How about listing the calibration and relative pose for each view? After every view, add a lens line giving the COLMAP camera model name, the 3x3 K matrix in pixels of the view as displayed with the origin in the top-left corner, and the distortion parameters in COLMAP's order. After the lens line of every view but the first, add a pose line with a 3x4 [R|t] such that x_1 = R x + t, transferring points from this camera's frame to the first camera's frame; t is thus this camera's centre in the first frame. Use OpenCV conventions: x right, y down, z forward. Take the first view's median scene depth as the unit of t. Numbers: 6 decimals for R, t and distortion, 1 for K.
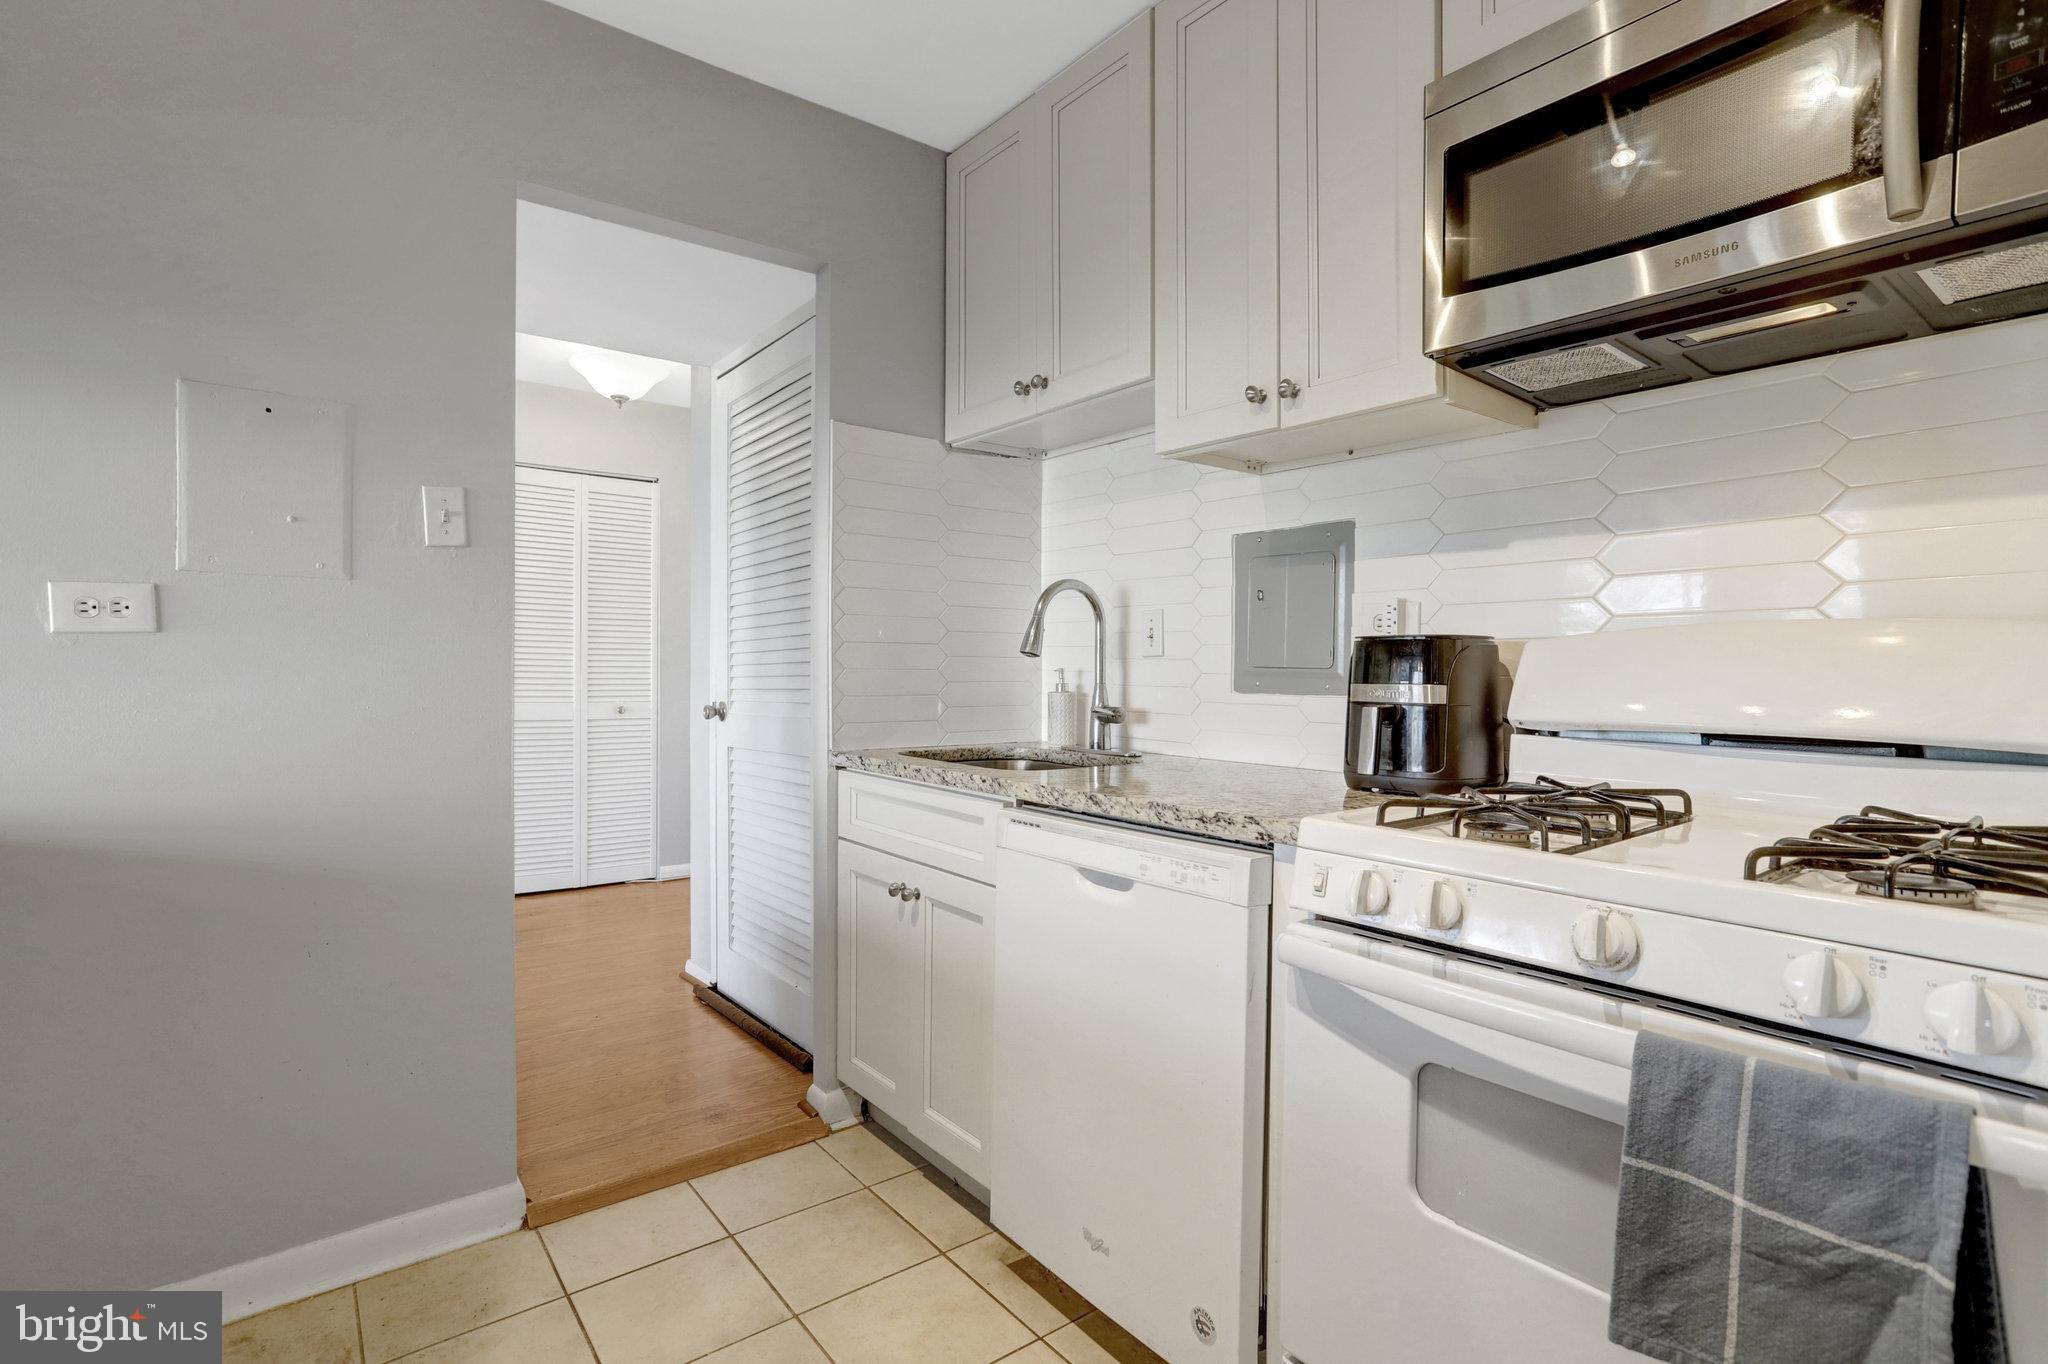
lens RADIAL K [[1015.3, 0, 1027.1], [0, 1015.3, 680.2], [0, 0, 1]] dist [-0.056243, 0.024123]
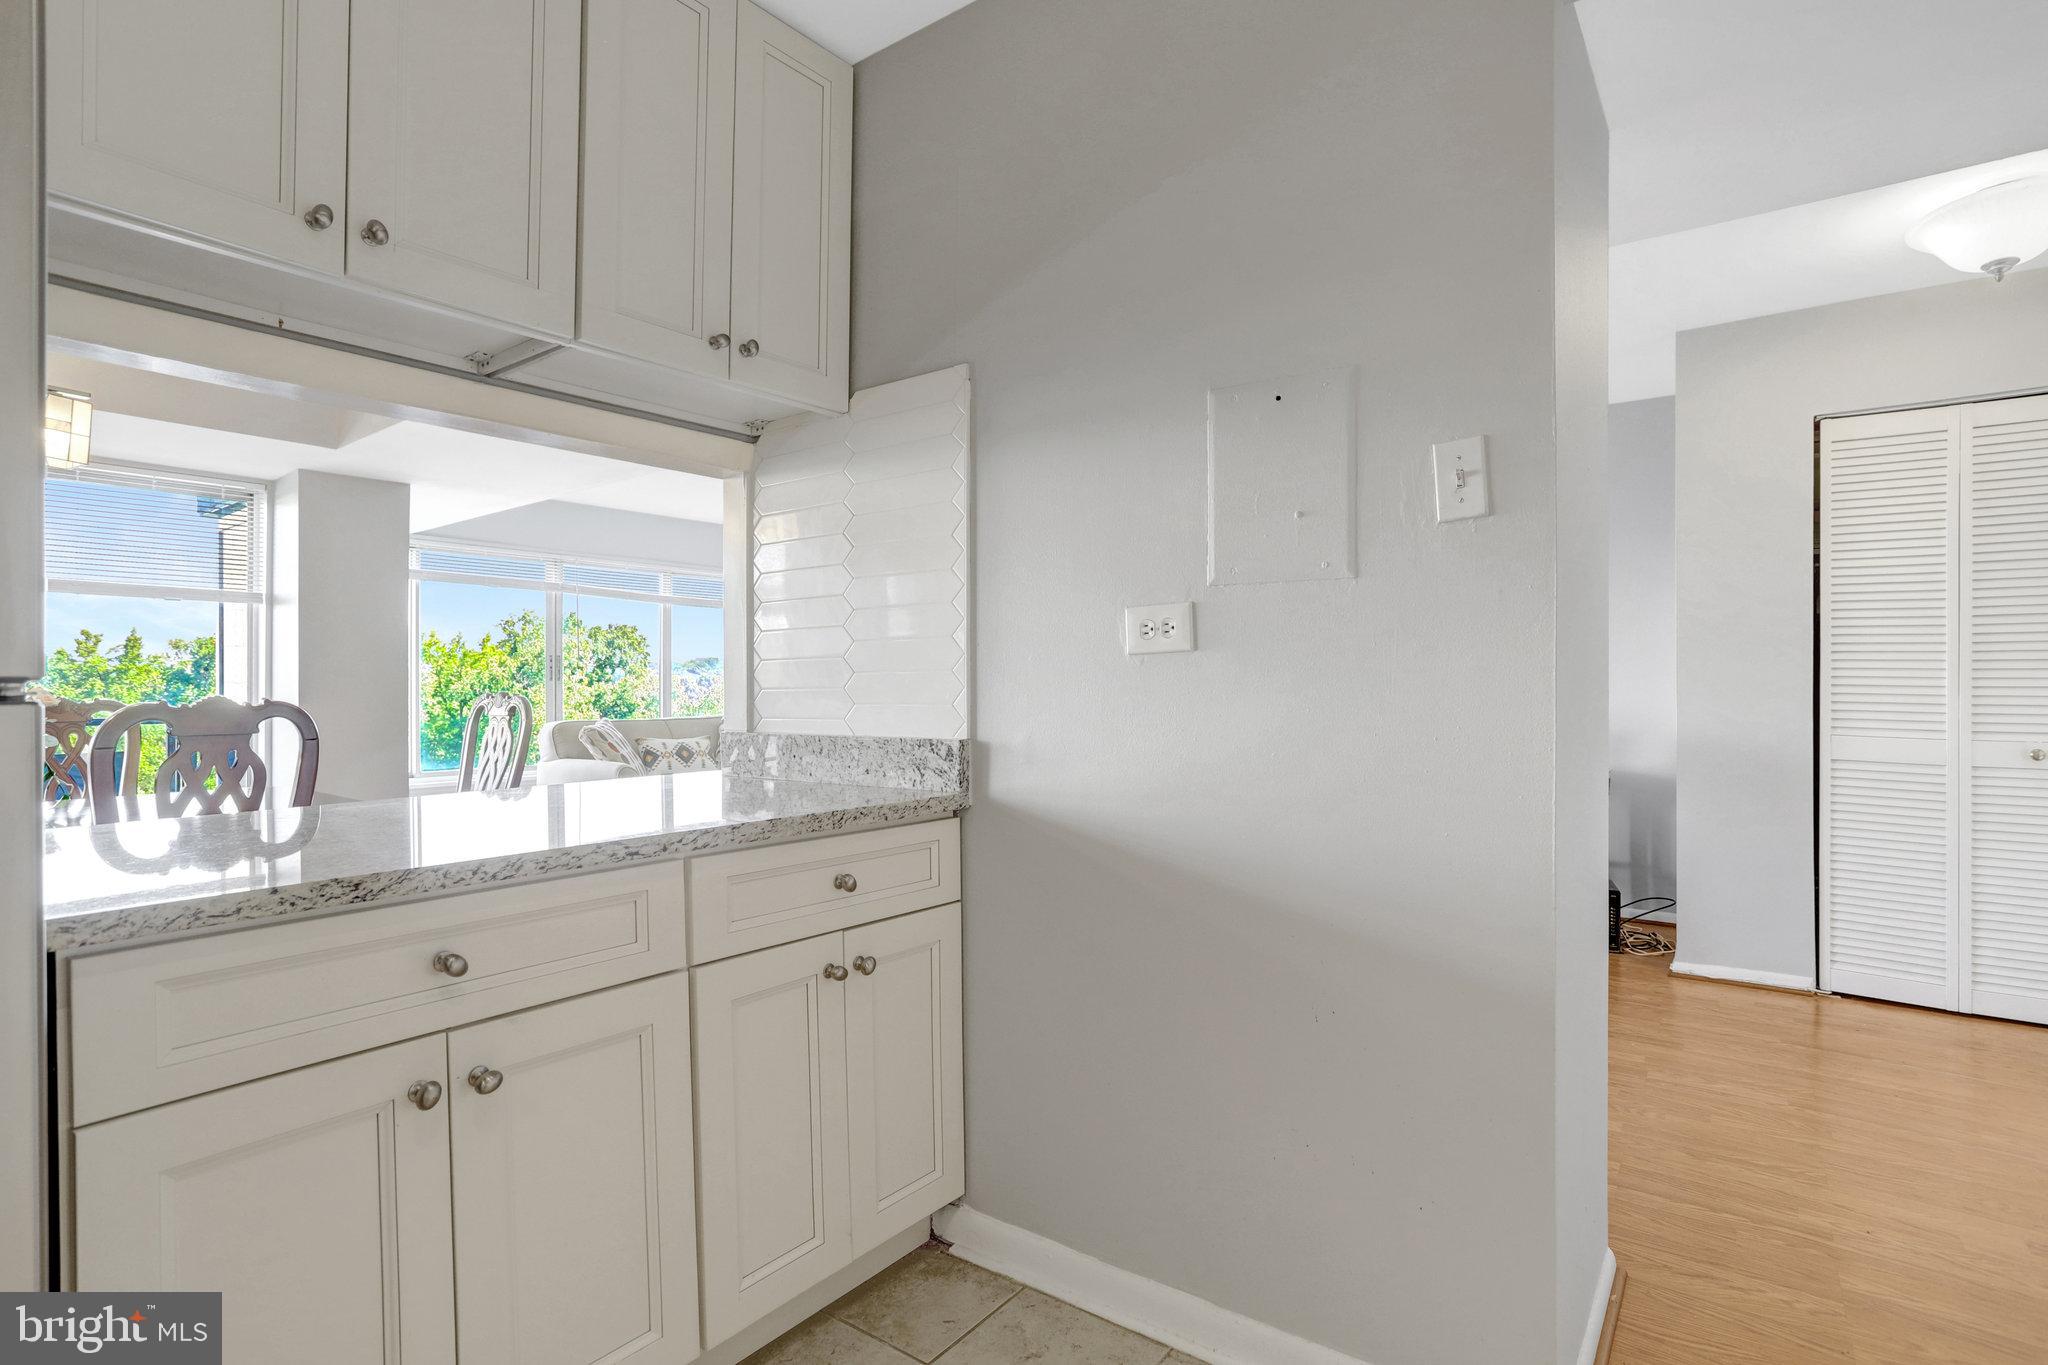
lens RADIAL K [[1015.3, 0, 1018.6], [0, 1015.3, 689.2], [0, 0, 1]] dist [-0.056243, 0.024123]
pose [[0.280192, -0.008431, -0.959907, 0.036468], [-0.008749, 0.999897, -0.011336, 0.002499], [0.959904, 0.011574, 0.280089, 0.482887]]
